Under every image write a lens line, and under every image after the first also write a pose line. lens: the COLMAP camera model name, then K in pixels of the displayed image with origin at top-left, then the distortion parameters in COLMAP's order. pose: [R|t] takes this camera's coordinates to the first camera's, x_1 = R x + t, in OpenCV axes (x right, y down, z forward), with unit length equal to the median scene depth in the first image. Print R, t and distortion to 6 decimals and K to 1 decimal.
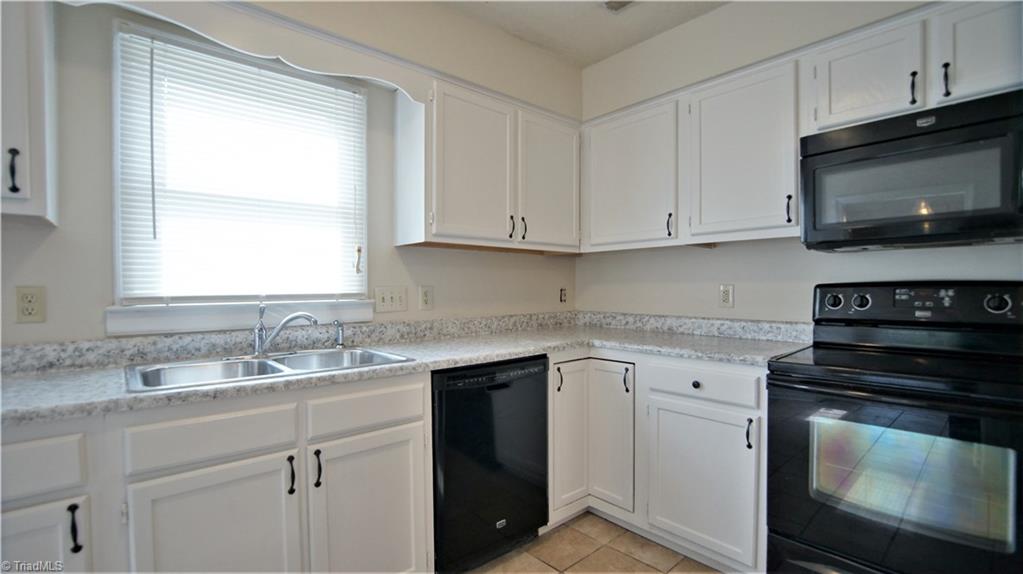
lens RADIAL K [[453.4, 0, 509.8], [0, 453.4, 294.5], [0, 0, 1]] dist [-0.040292, 0.007378]
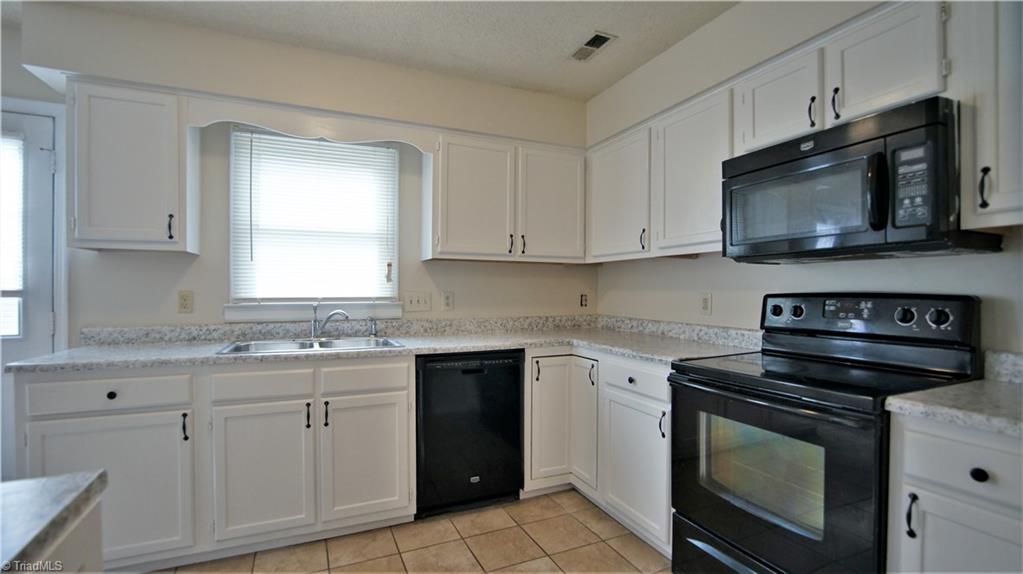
lens RADIAL K [[451.9, 0, 510.0], [0, 451.9, 291.1], [0, 0, 1]] dist [-0.035845, 0.000147]
pose [[0.956000, 0.009309, -0.293218, 0.413975], [-0.012783, 0.999869, -0.009932, -0.011953], [0.293087, 0.013243, 0.955994, -0.183139]]
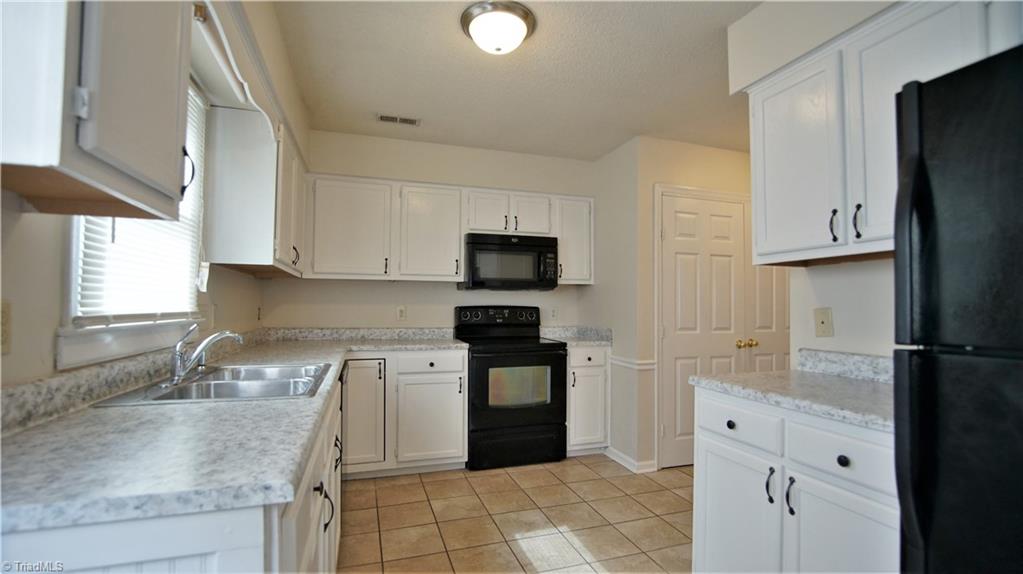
lens RADIAL K [[453.4, 0, 509.8], [0, 453.4, 294.5], [0, 0, 1]] dist [-0.040292, 0.007378]
pose [[0.397641, 0.033567, 0.916927, -0.971243], [0.005974, 0.999215, -0.039170, 0.002188], [-0.917522, 0.021053, 0.397128, 0.027731]]
